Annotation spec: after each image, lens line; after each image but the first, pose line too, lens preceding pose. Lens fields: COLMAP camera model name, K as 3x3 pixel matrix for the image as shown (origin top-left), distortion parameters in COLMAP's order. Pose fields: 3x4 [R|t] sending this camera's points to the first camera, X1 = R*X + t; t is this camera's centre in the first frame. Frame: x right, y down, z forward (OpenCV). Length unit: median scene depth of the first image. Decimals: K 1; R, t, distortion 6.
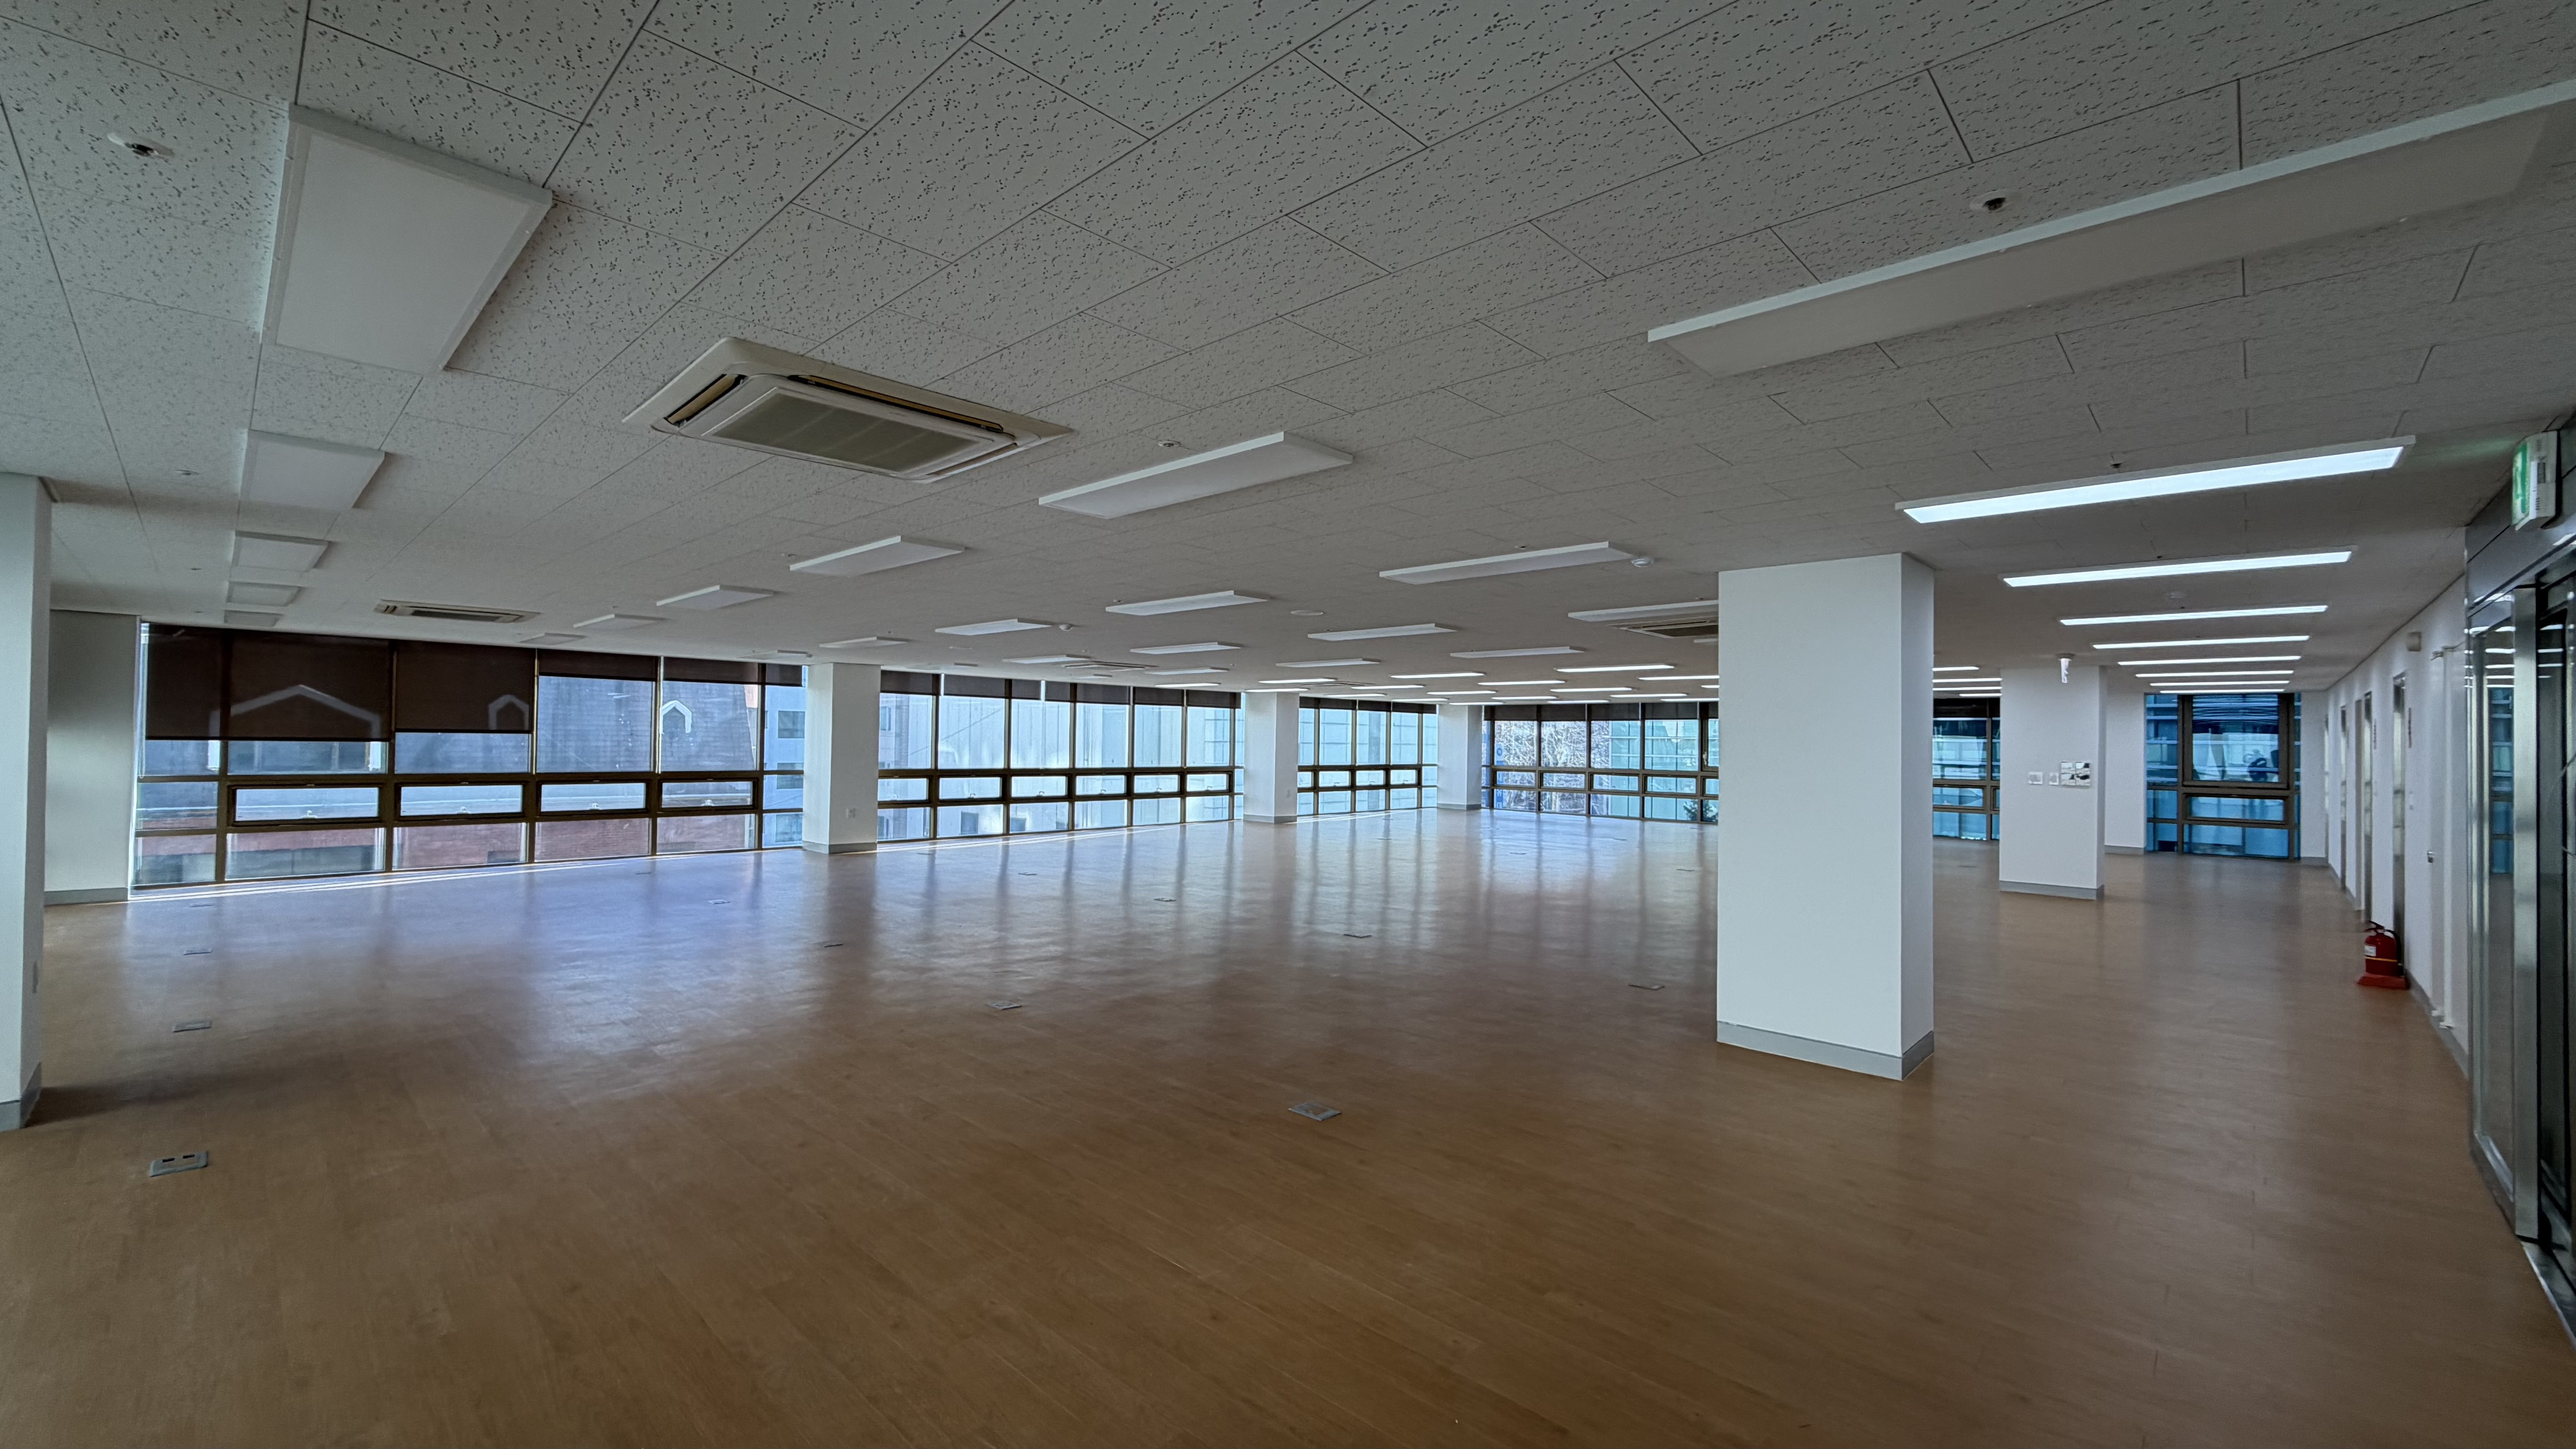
lens RADIAL K [[1023.5, 0, 1275.1], [0, 1023.5, 717.3], [0, 0, 1]] dist [-0.002286, -0.000278]
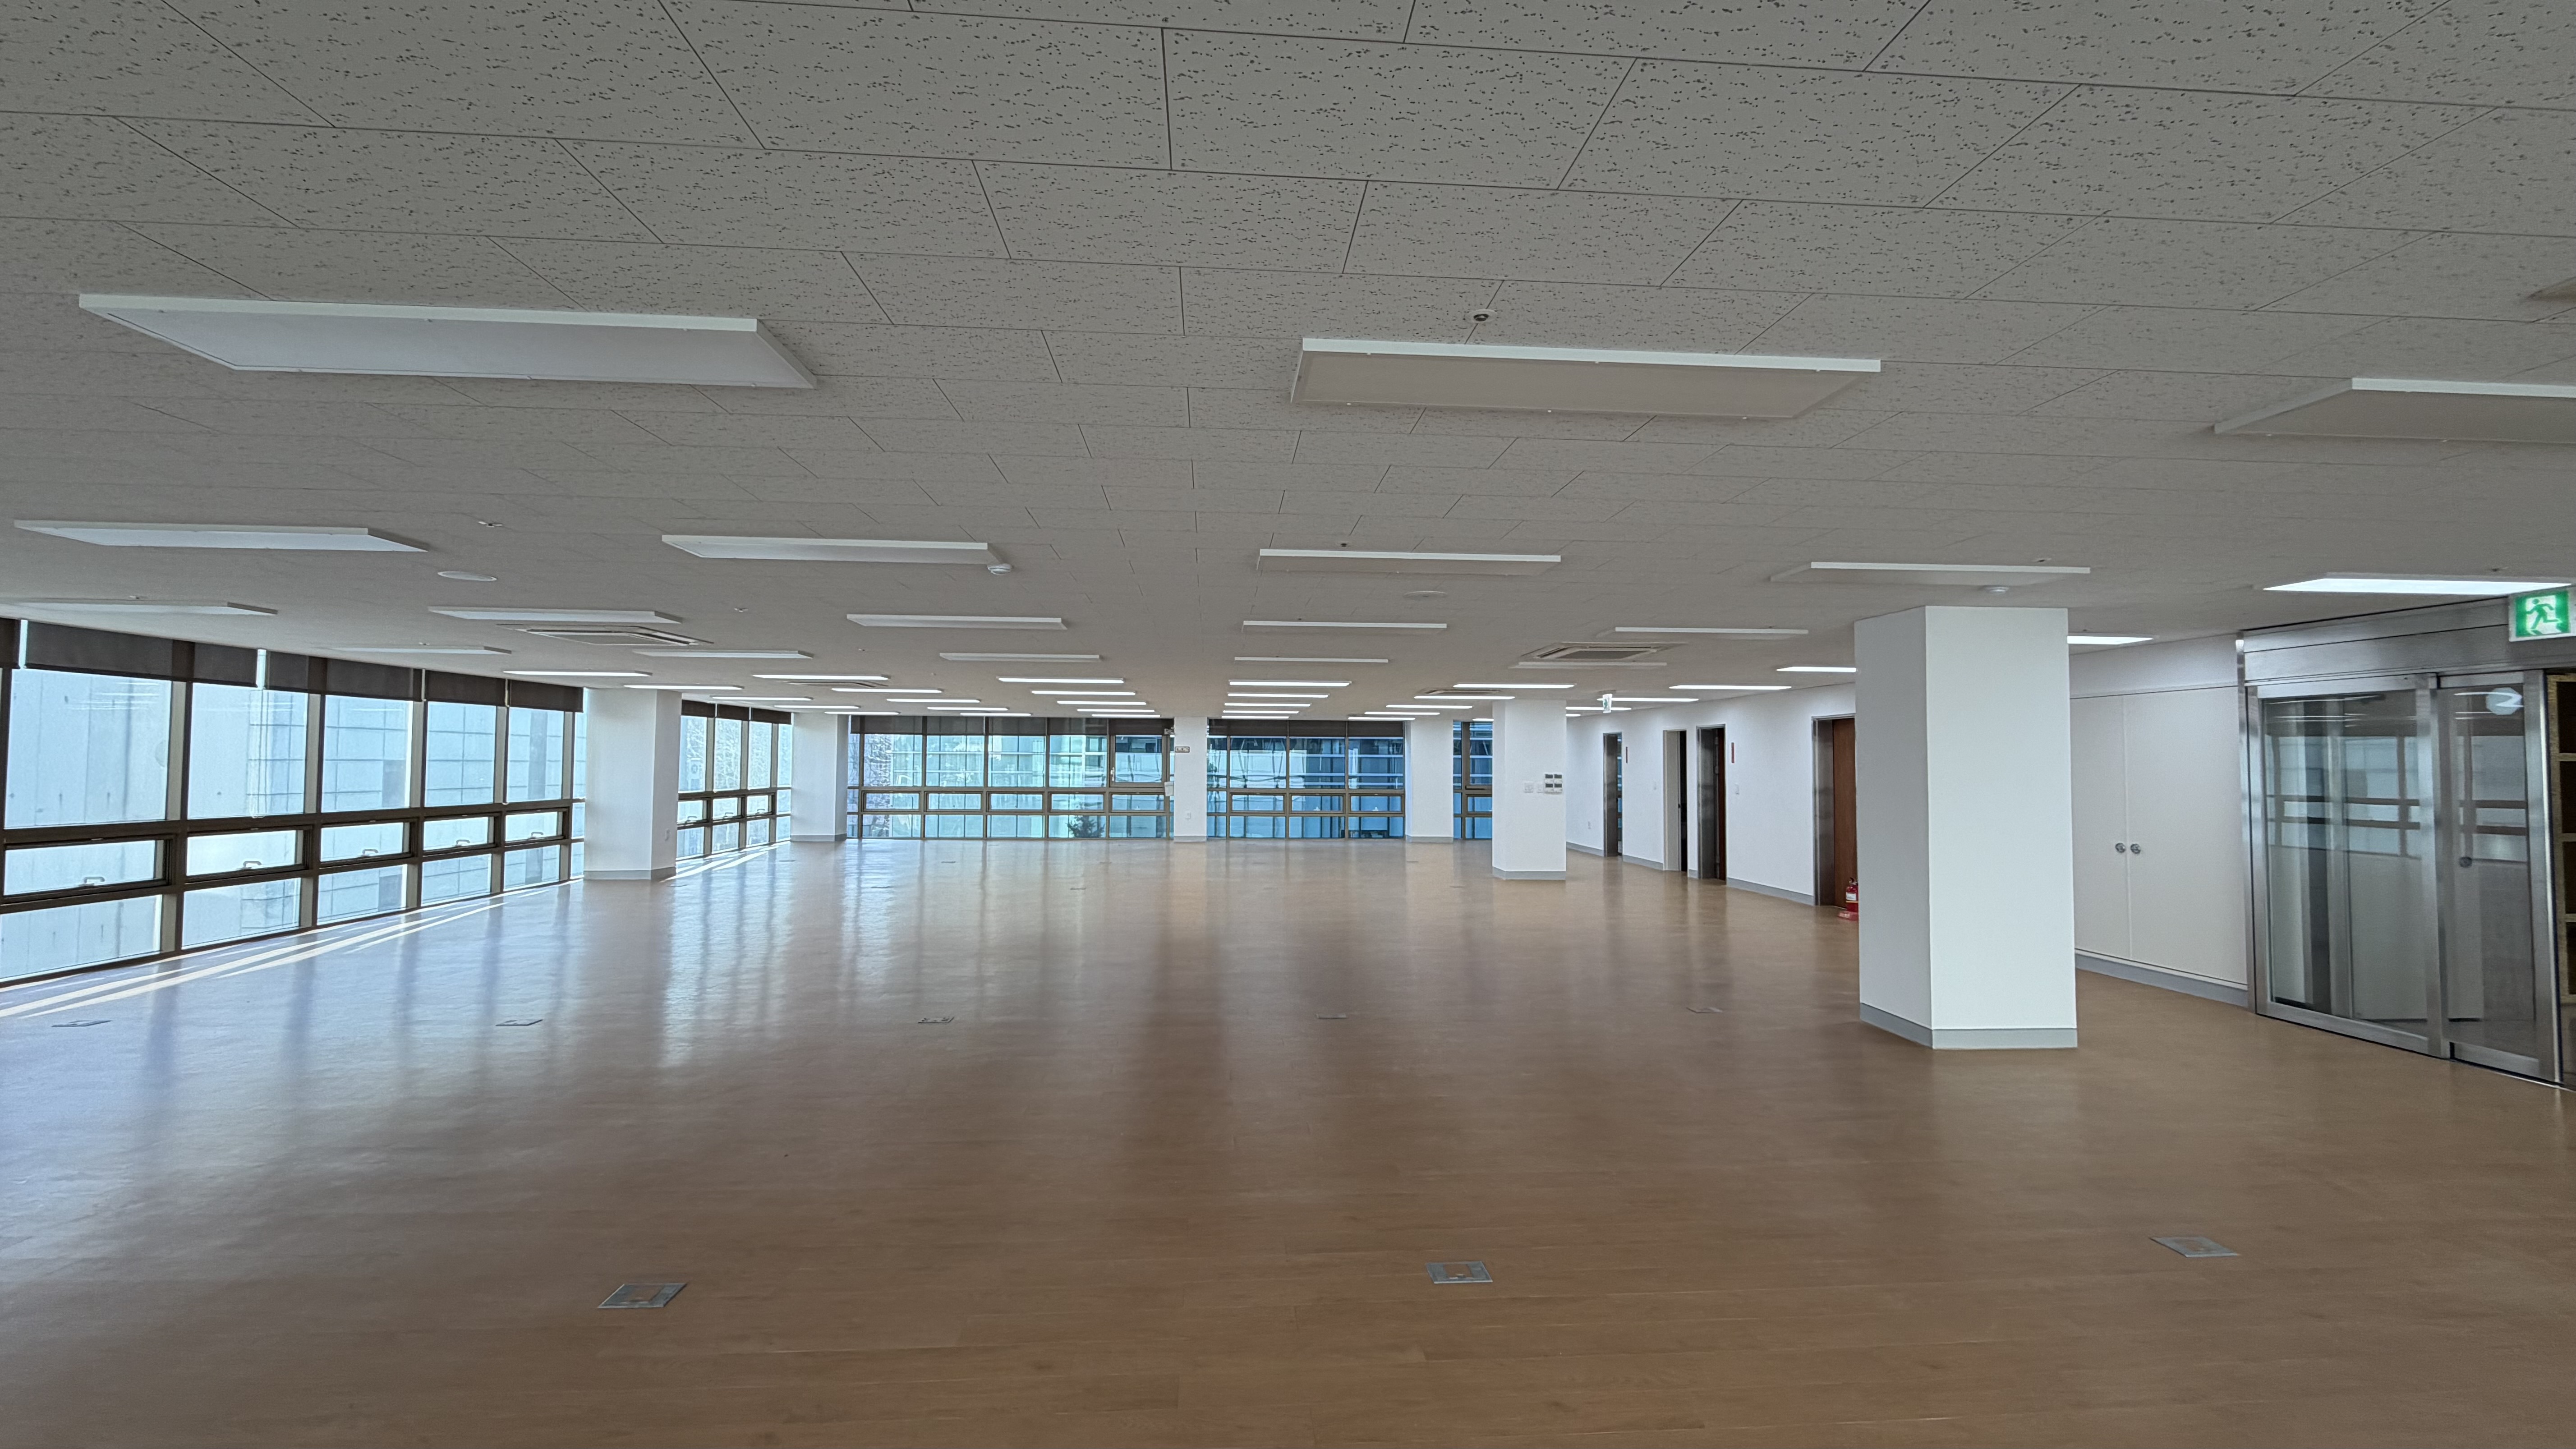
lens RADIAL K [[1023.5, 0, 1272.7], [0, 1023.5, 733.6], [0, 0, 1]] dist [-0.002286, -0.000278]
pose [[0.673826, 0.011100, 0.738807, -0.221737], [-0.013052, 0.999910, -0.003119, 0.001581], [-0.738775, -0.007541, 0.673910, 0.220947]]
